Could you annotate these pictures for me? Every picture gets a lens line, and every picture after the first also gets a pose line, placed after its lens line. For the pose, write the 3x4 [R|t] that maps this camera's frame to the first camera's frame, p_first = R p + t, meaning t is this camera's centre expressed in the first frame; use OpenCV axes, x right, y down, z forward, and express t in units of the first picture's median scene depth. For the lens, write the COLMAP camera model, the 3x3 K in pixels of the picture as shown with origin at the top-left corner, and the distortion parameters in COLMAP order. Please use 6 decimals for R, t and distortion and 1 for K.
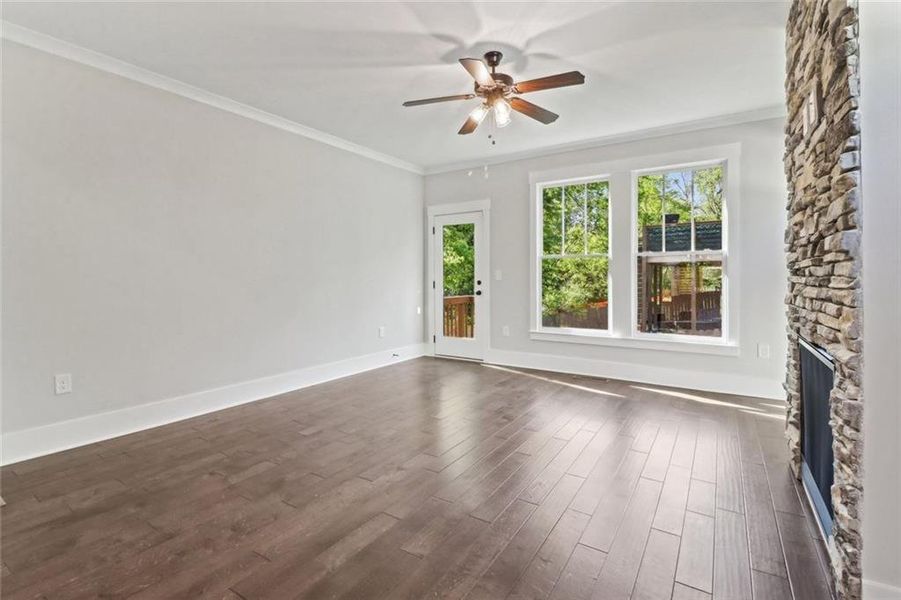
lens RADIAL K [[428.1, 0, 448.4], [0, 428.1, 274.5], [0, 0, 1]] dist [0.008582, 0.000227]
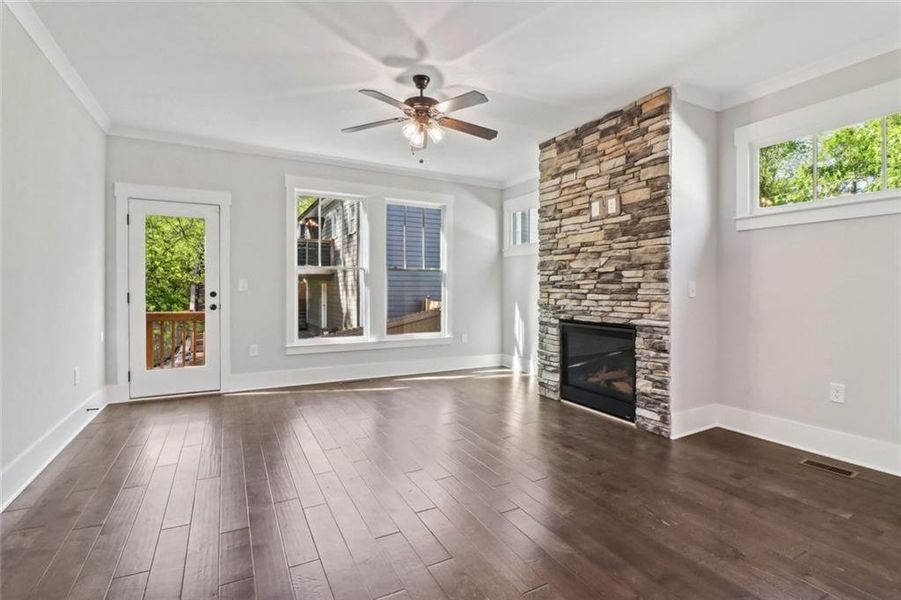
lens RADIAL K [[428.1, 0, 448.0], [0, 428.1, 287.9], [0, 0, 1]] dist [0.008582, 0.000227]
pose [[0.481317, 0.005671, 0.876528, -0.451954], [-0.010697, 0.999943, -0.000596, 0.002946], [-0.876481, -0.009090, 0.481350, 0.246218]]
